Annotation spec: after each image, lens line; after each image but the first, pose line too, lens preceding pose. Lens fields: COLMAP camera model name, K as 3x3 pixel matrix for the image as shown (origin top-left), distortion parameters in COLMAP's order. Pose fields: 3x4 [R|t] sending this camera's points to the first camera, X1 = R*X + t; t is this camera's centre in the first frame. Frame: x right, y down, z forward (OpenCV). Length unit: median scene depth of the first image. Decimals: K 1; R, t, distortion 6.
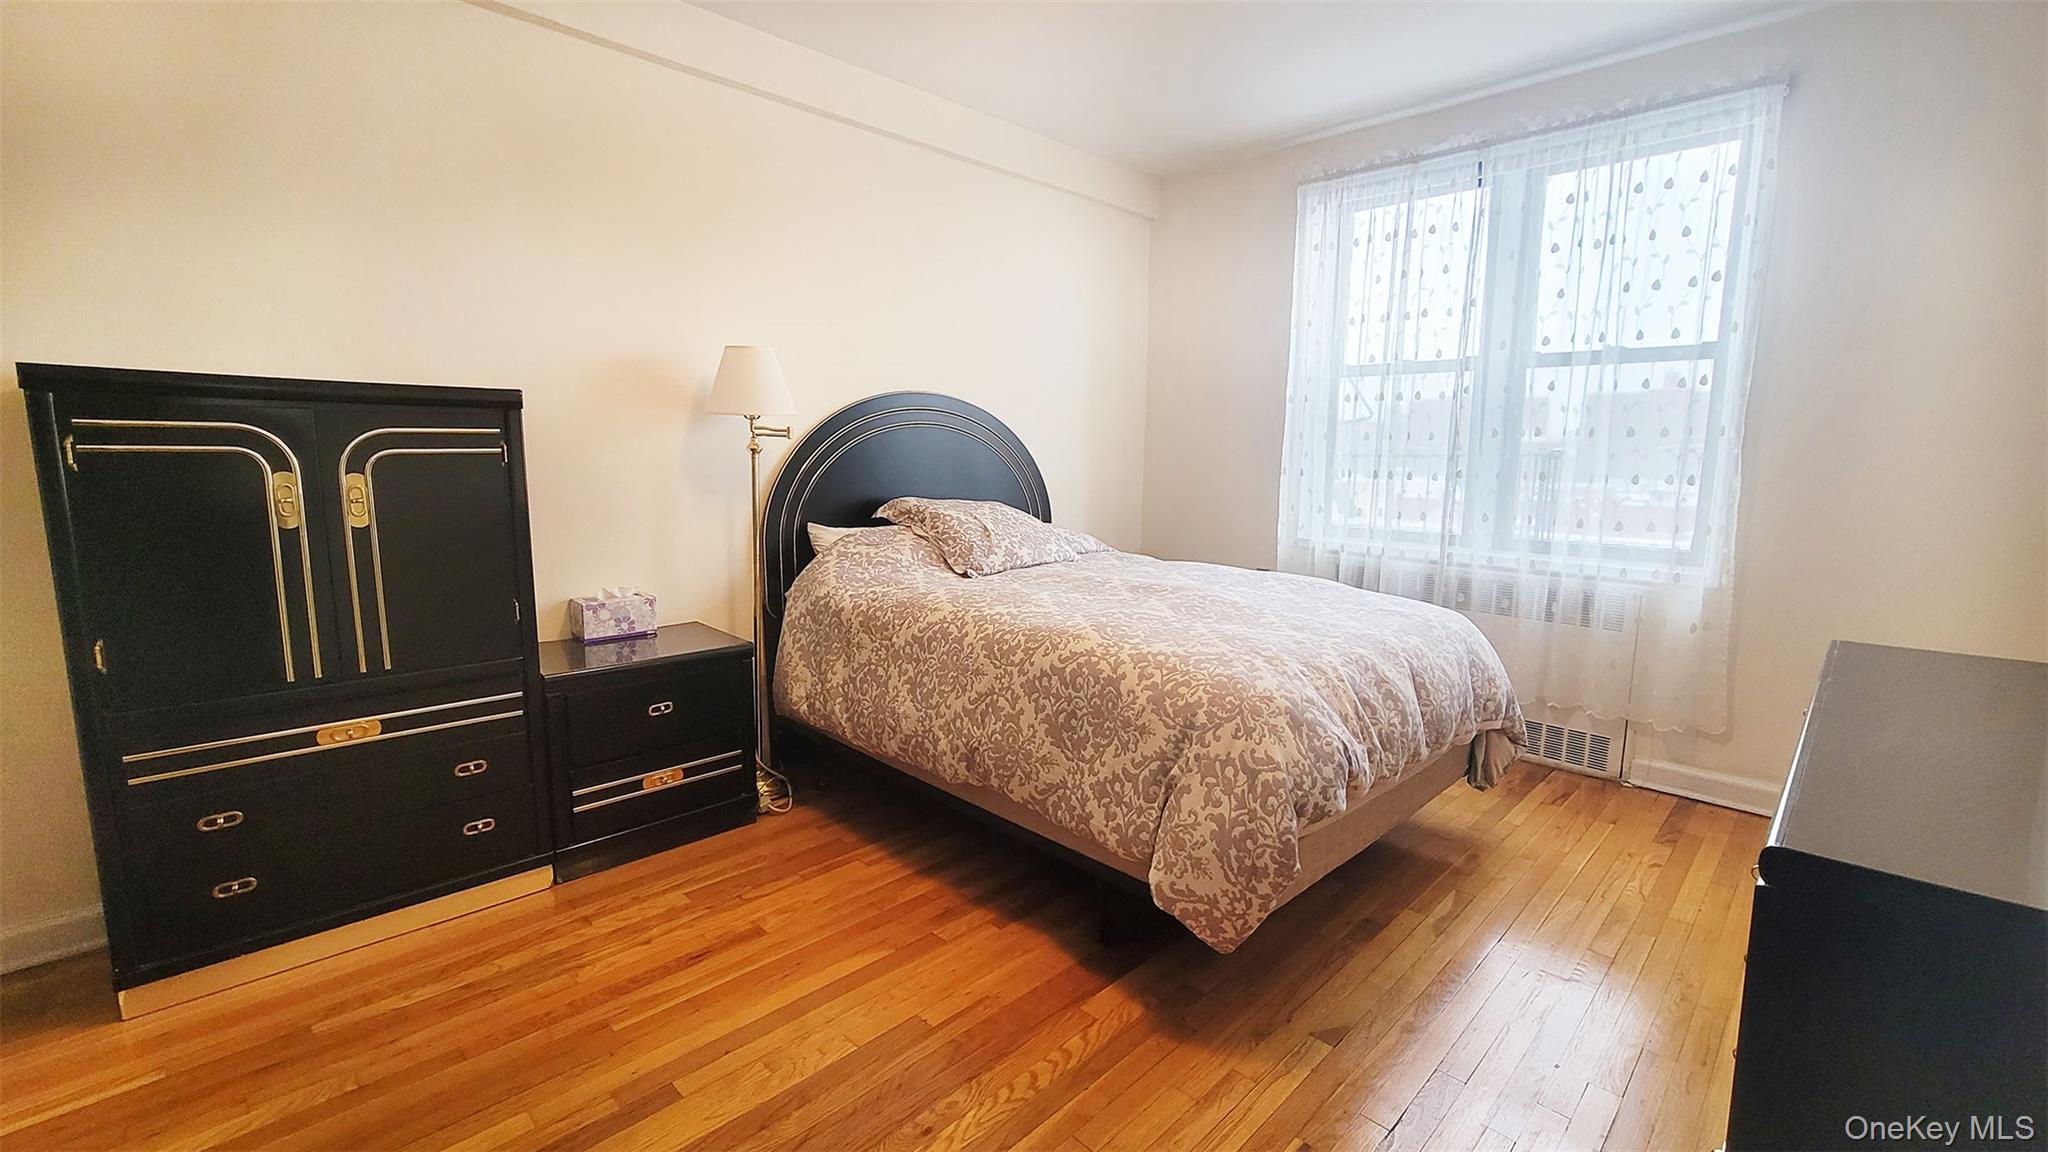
lens RADIAL K [[840.9, 0, 1024.7], [0, 840.9, 565.6], [0, 0, 1]] dist [-0.014965, 0.000234]
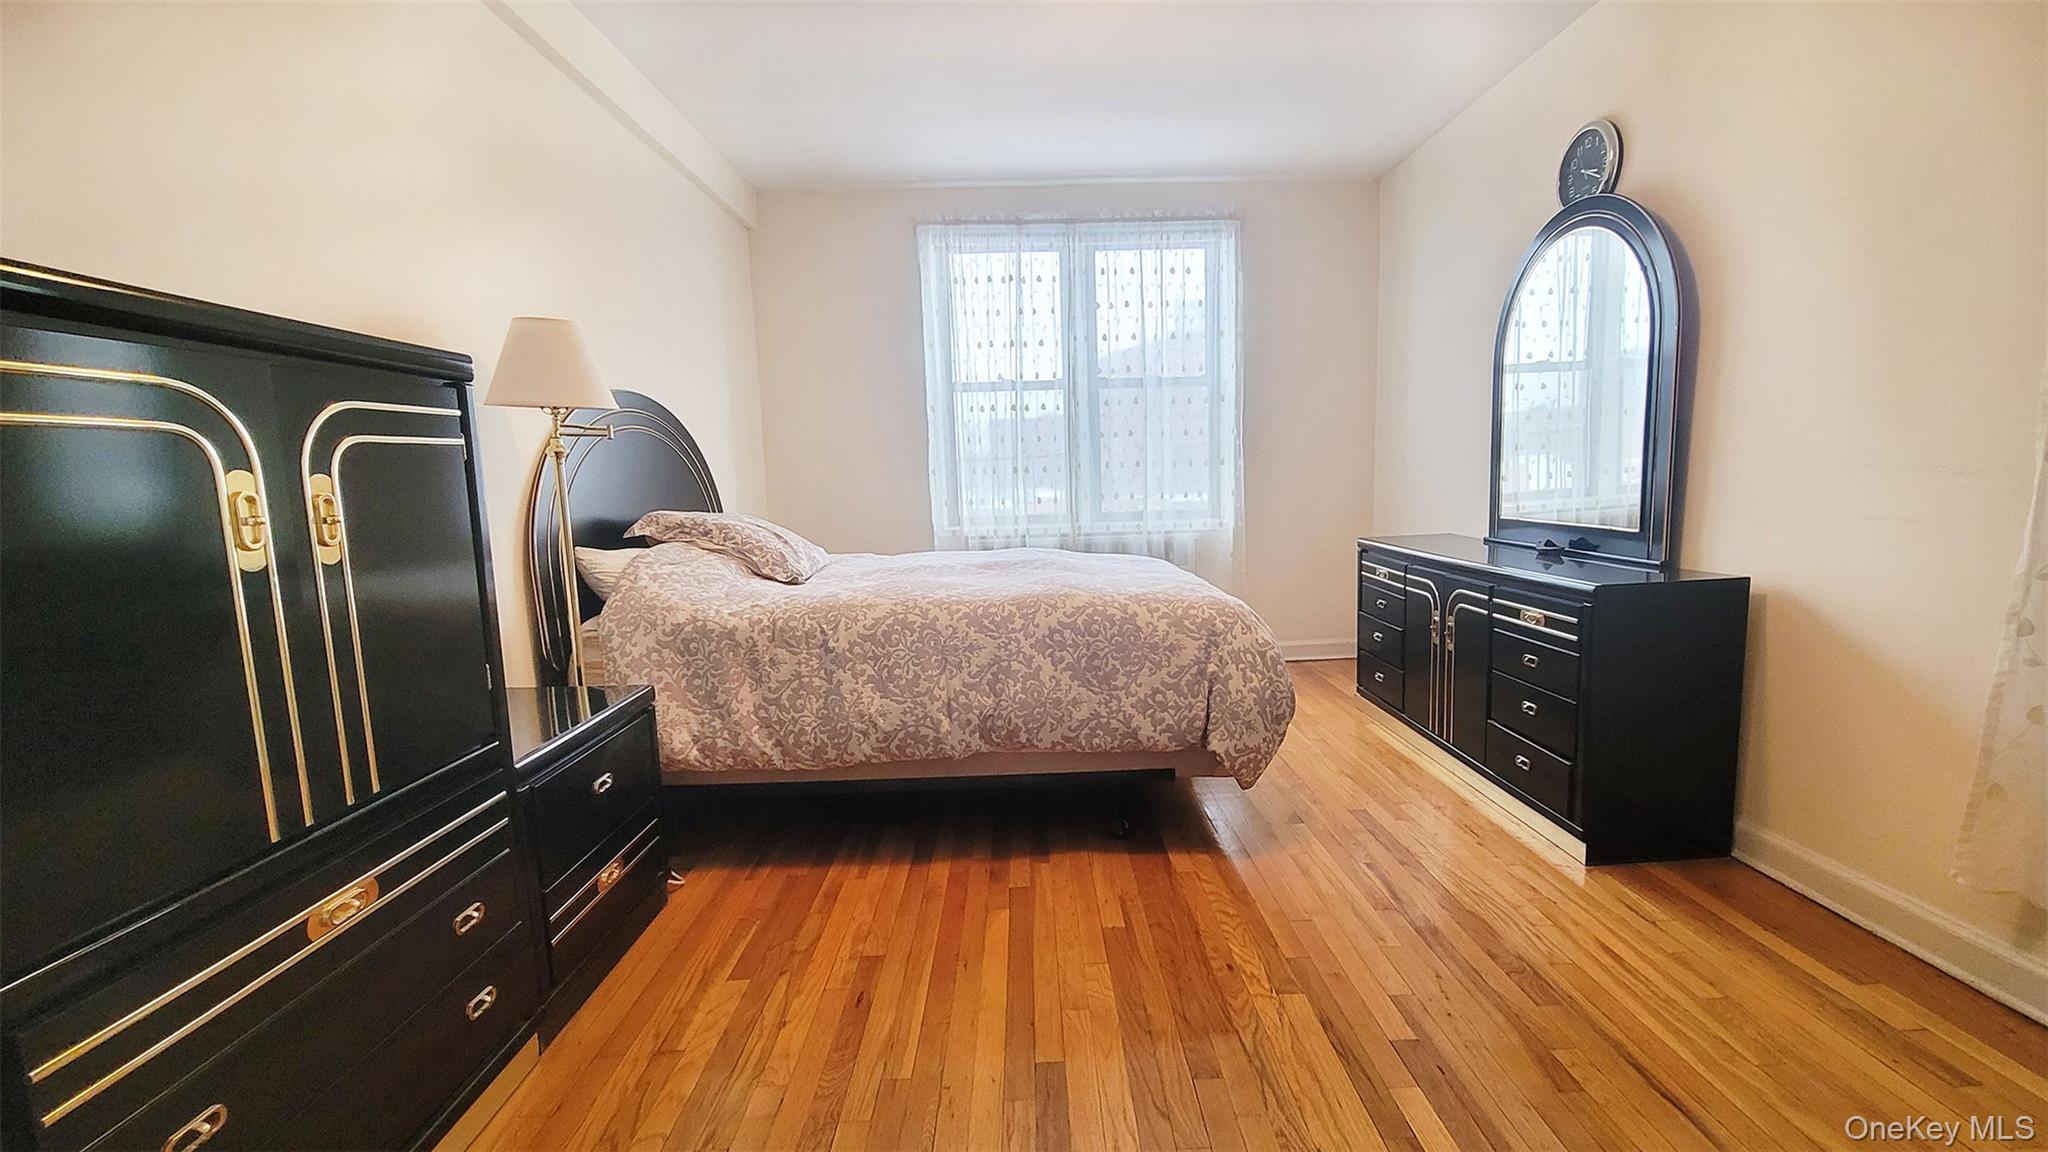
lens RADIAL K [[845.0, 0, 1024.0], [0, 845.0, 576.0], [0, 0, 1]] dist [-0.015688, -0.000042]
pose [[0.699743, -0.117718, 0.704629, -0.764430], [0.132187, 0.990634, 0.034228, 0.008180], [-0.702058, 0.069192, 0.708750, 0.187089]]
